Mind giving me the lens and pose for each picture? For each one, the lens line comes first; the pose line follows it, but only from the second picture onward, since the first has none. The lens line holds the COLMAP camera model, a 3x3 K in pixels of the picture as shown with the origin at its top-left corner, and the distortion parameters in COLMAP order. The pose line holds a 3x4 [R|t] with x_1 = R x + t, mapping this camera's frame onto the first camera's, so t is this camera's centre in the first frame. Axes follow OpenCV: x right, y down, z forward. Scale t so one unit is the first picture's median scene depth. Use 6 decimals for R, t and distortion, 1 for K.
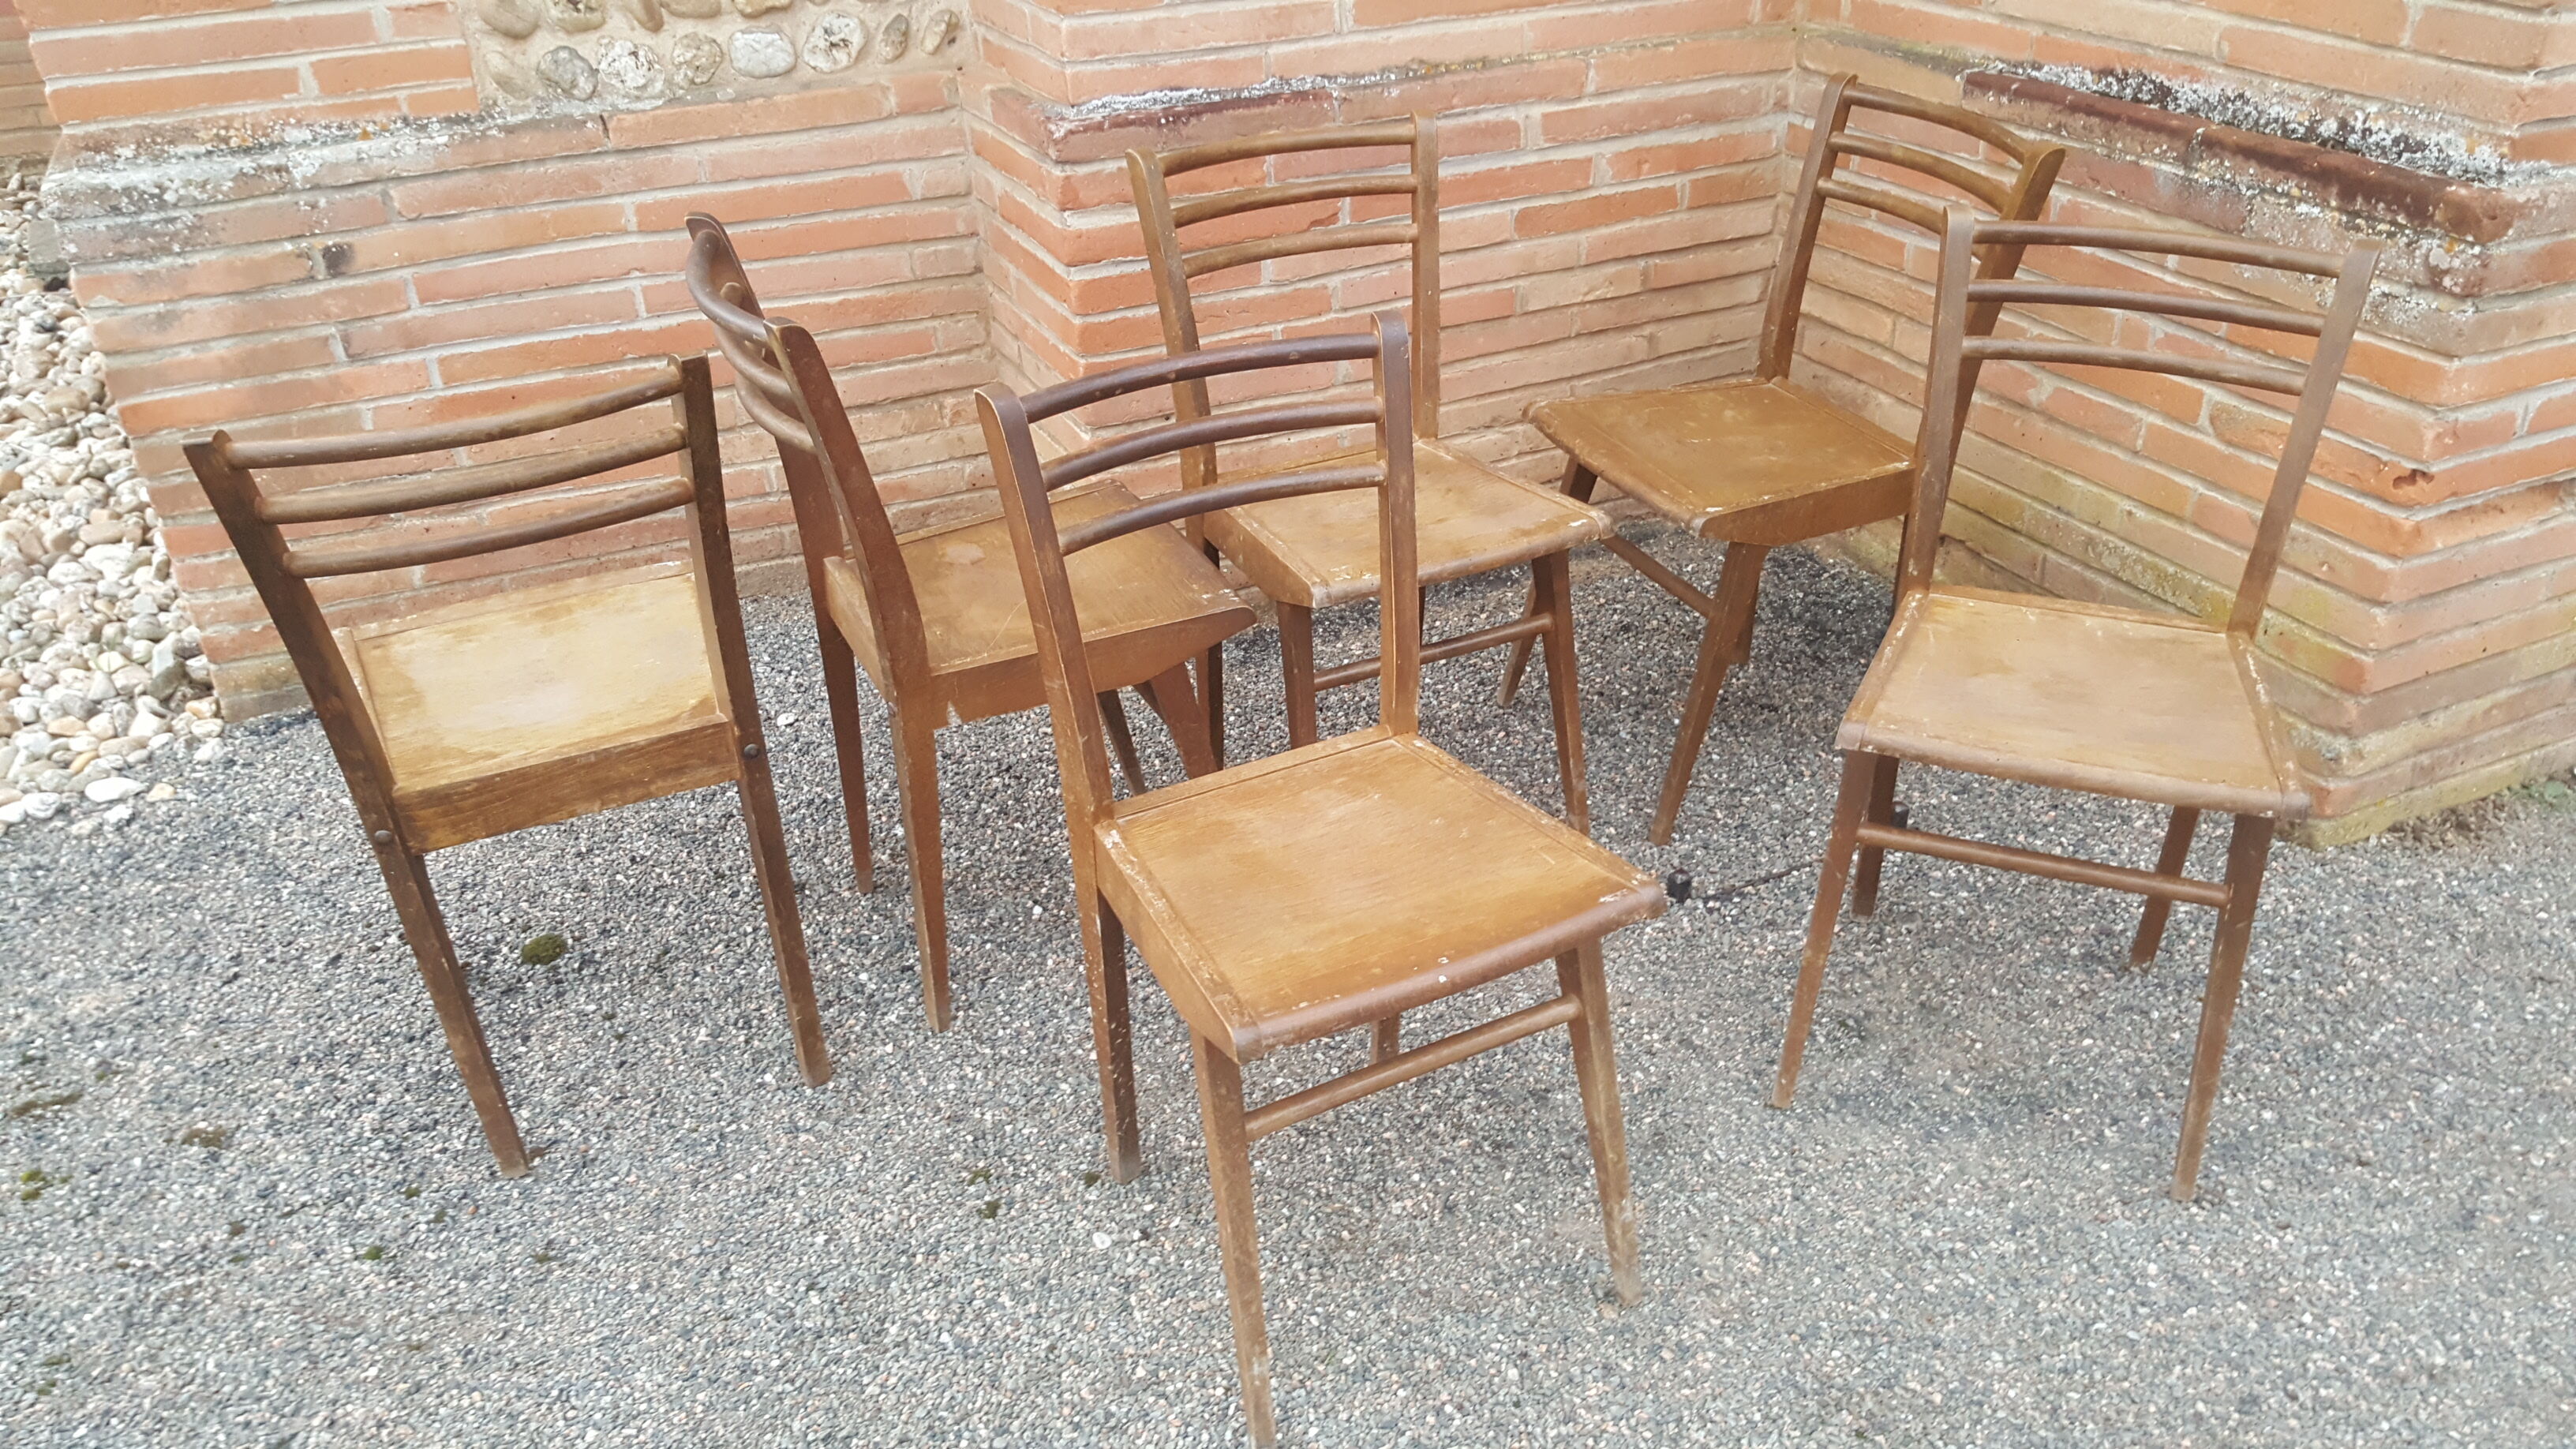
lens RADIAL K [[1979.8, 0, 1308.4], [0, 1979.8, 774.6], [0, 0, 1]] dist [0.082623, -0.147236]
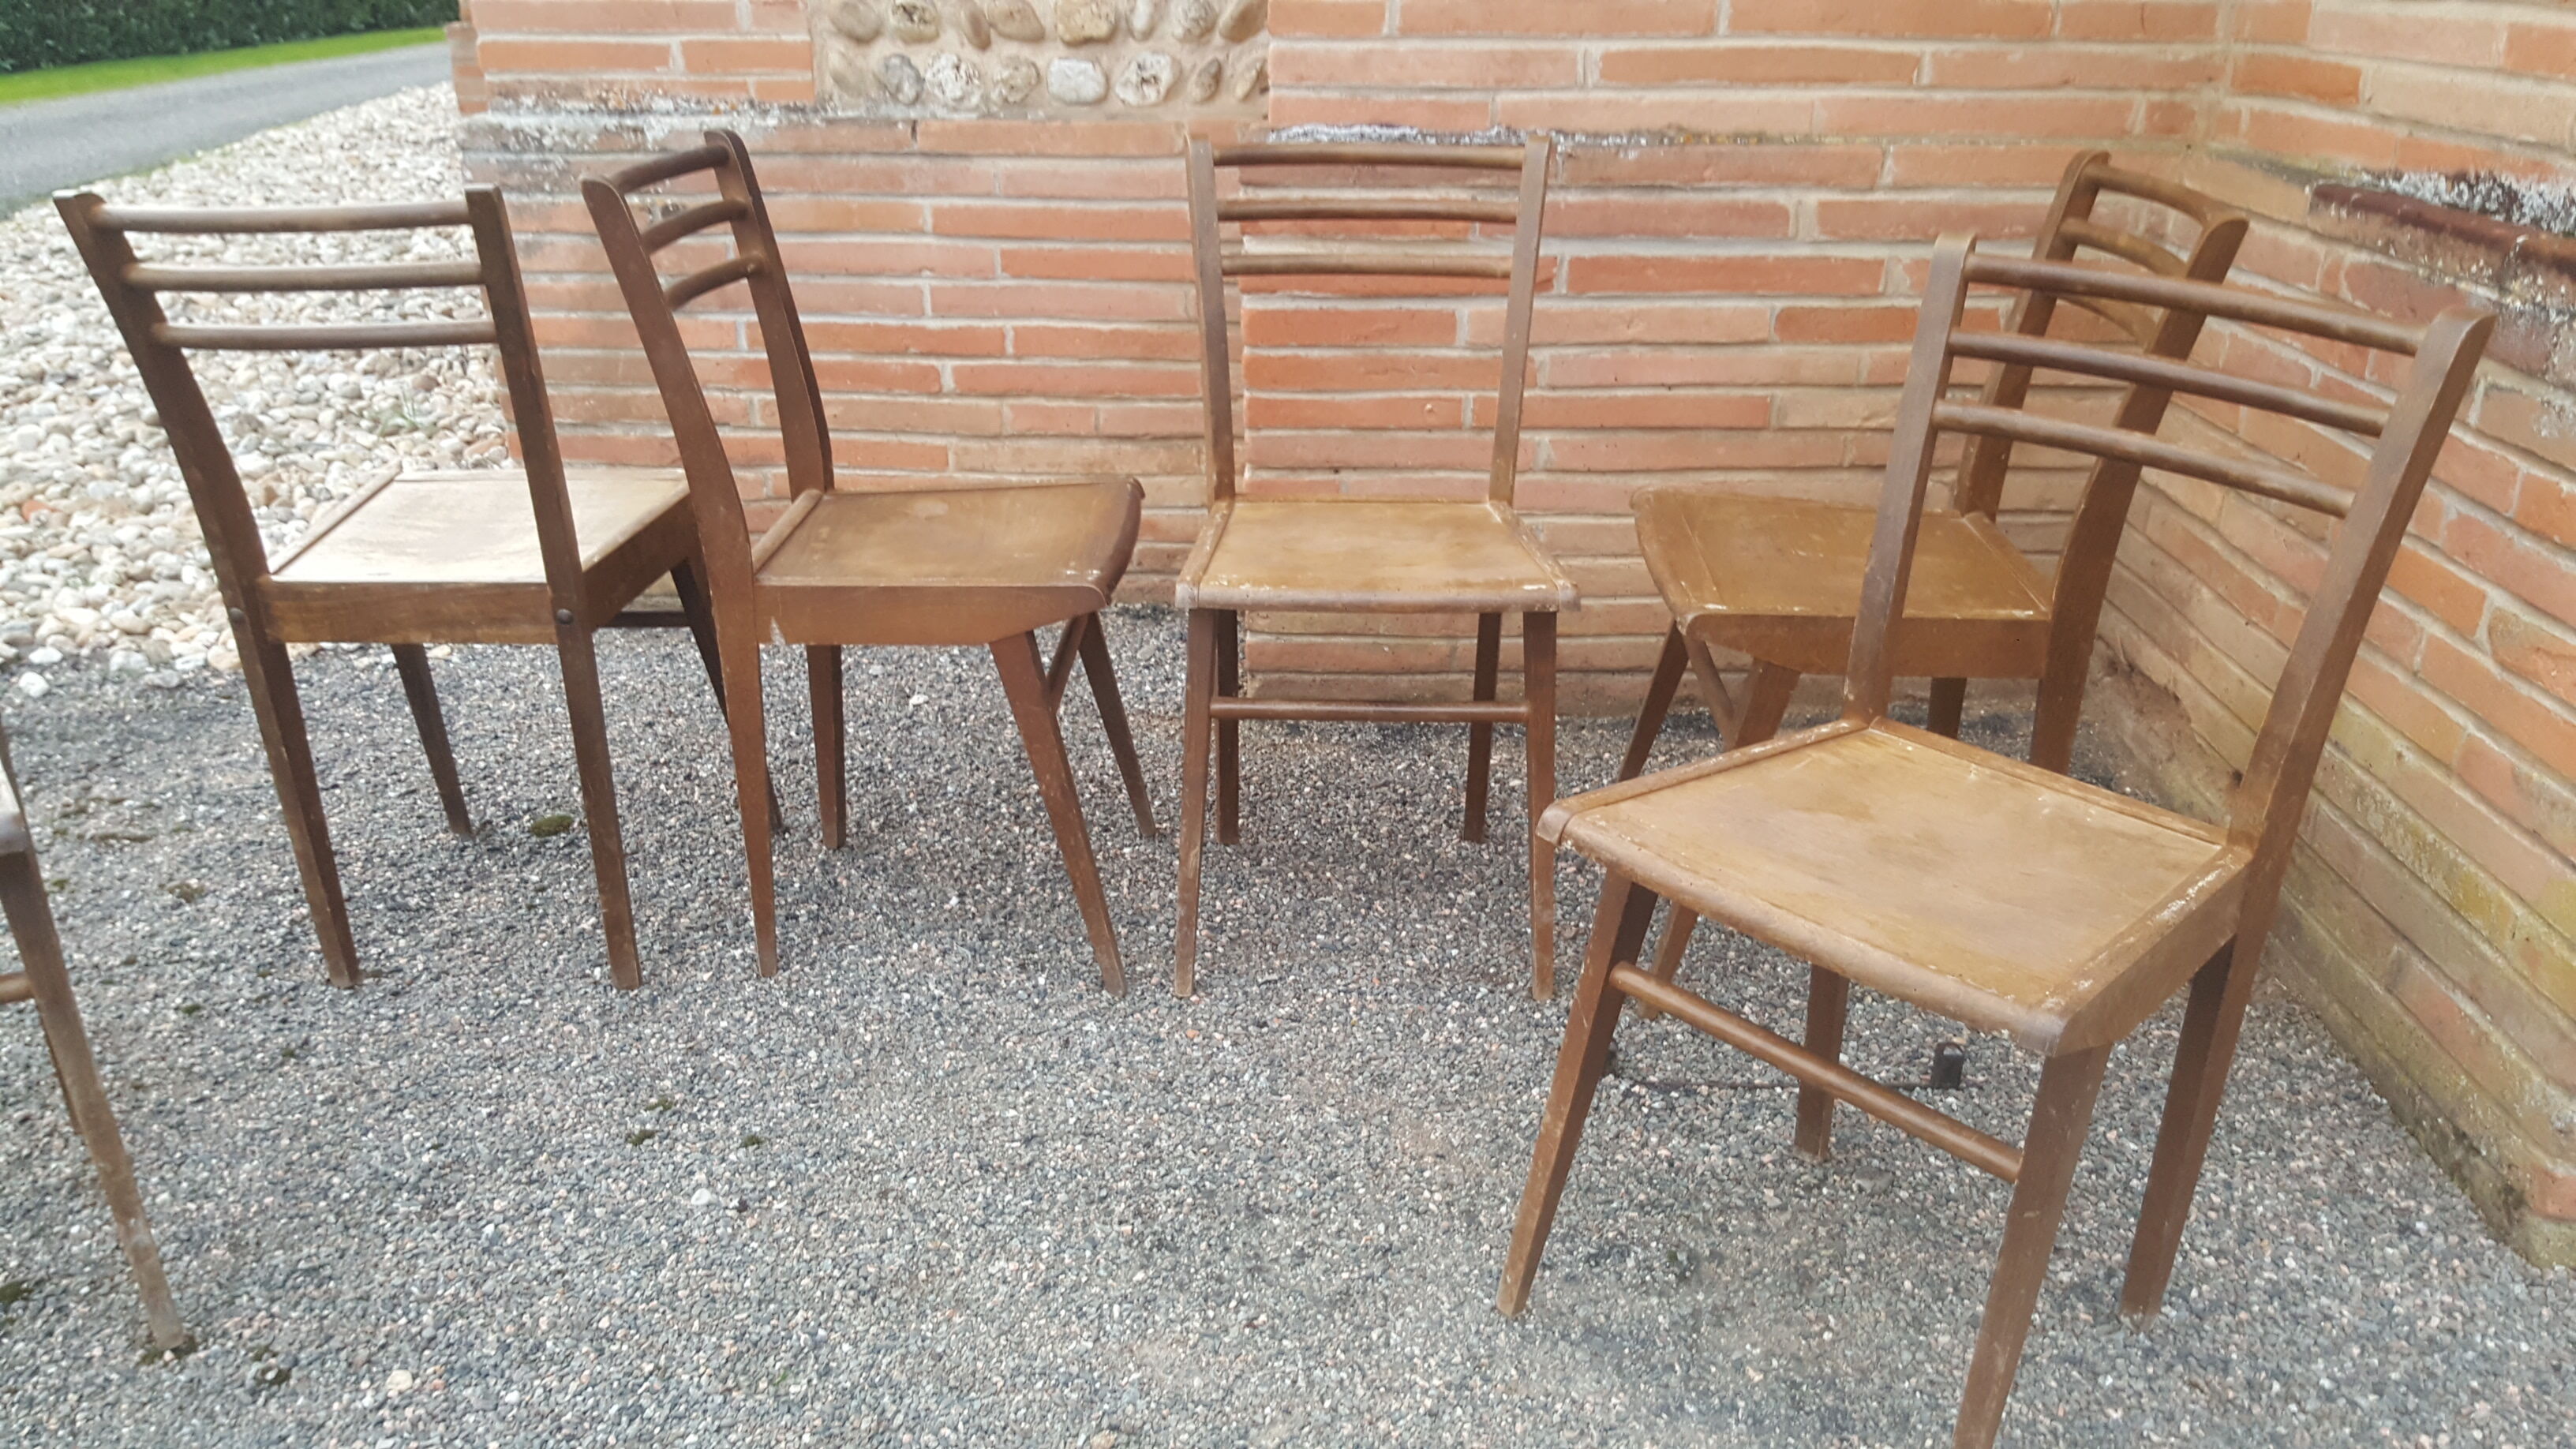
lens RADIAL K [[1979.8, 0, 1308.4], [0, 1979.8, 774.6], [0, 0, 1]] dist [0.082623, -0.147236]
pose [[0.884548, 0.205285, -0.418847, 0.377314], [-0.256182, 0.964202, -0.068448, 0.029478], [0.389801, 0.167847, 0.905473, 0.187454]]
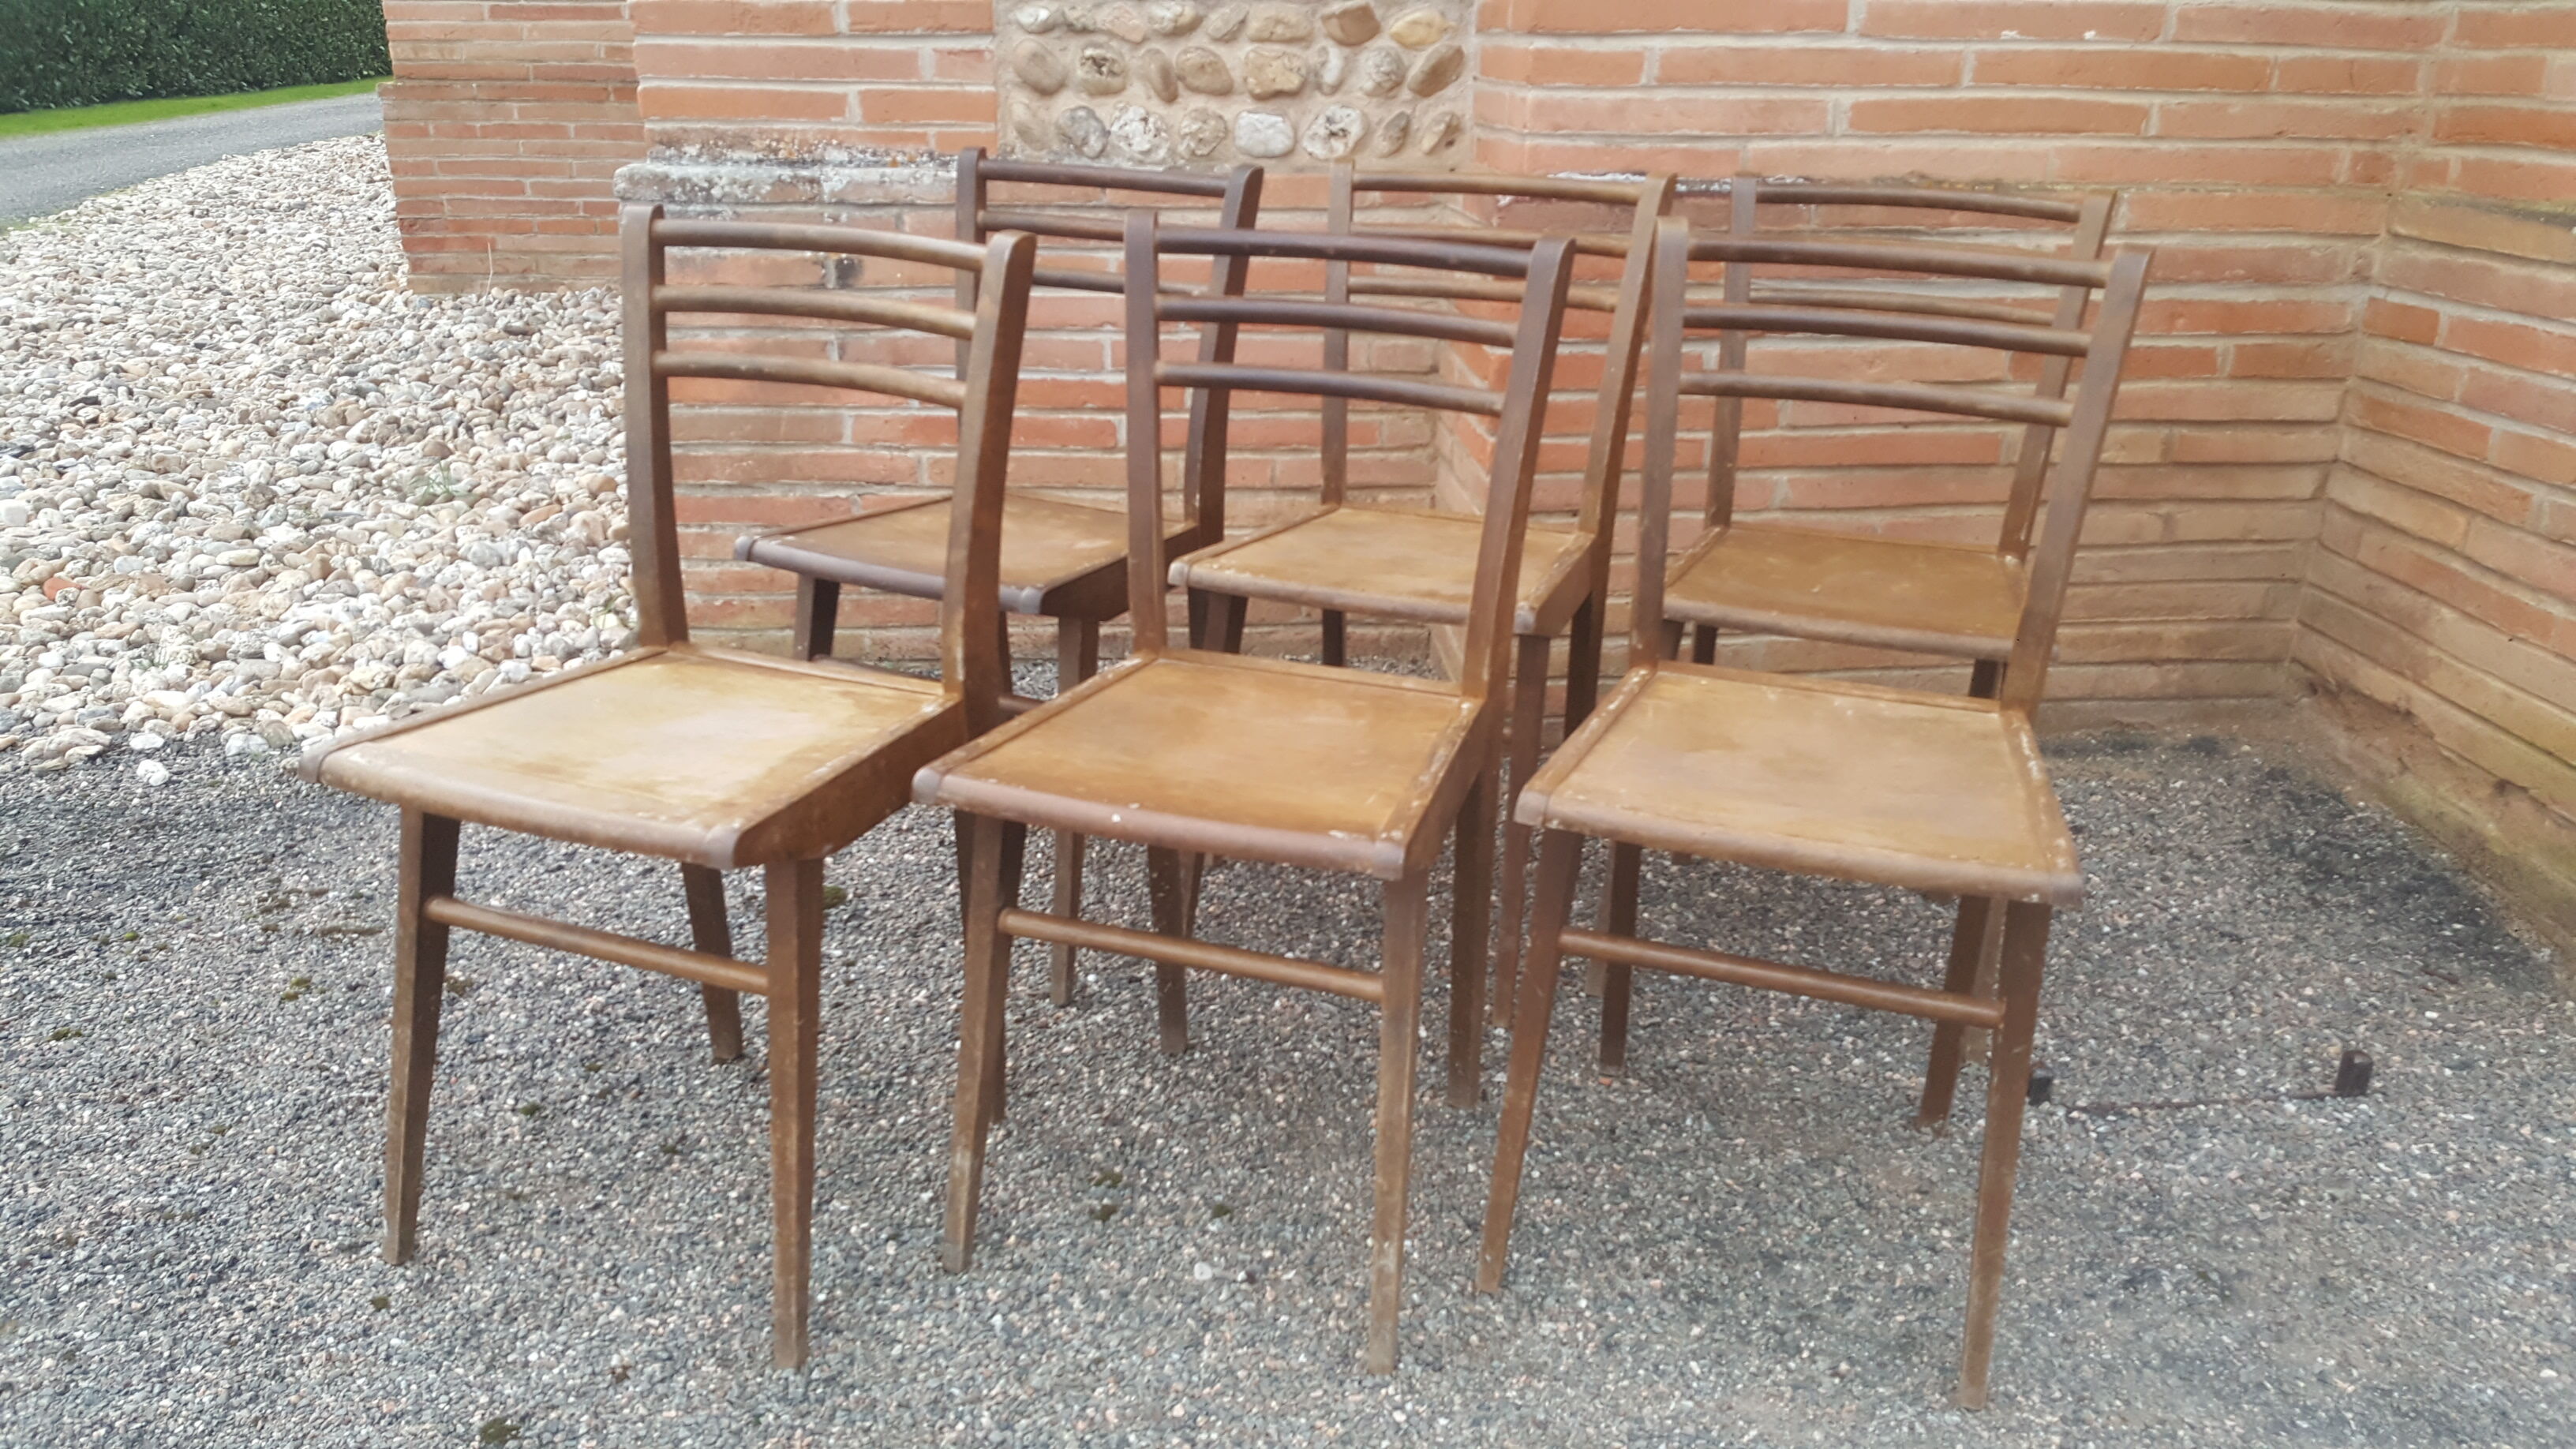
lens RADIAL K [[1938.2, 0, 1306.1], [0, 1938.2, 764.9], [0, 0, 1]] dist [0.132835, -0.235999]
pose [[0.934967, 0.160762, -0.316214, 0.134114], [-0.210816, 0.968731, -0.130833, 0.093518], [0.285294, 0.188988, 0.939623, 0.125427]]
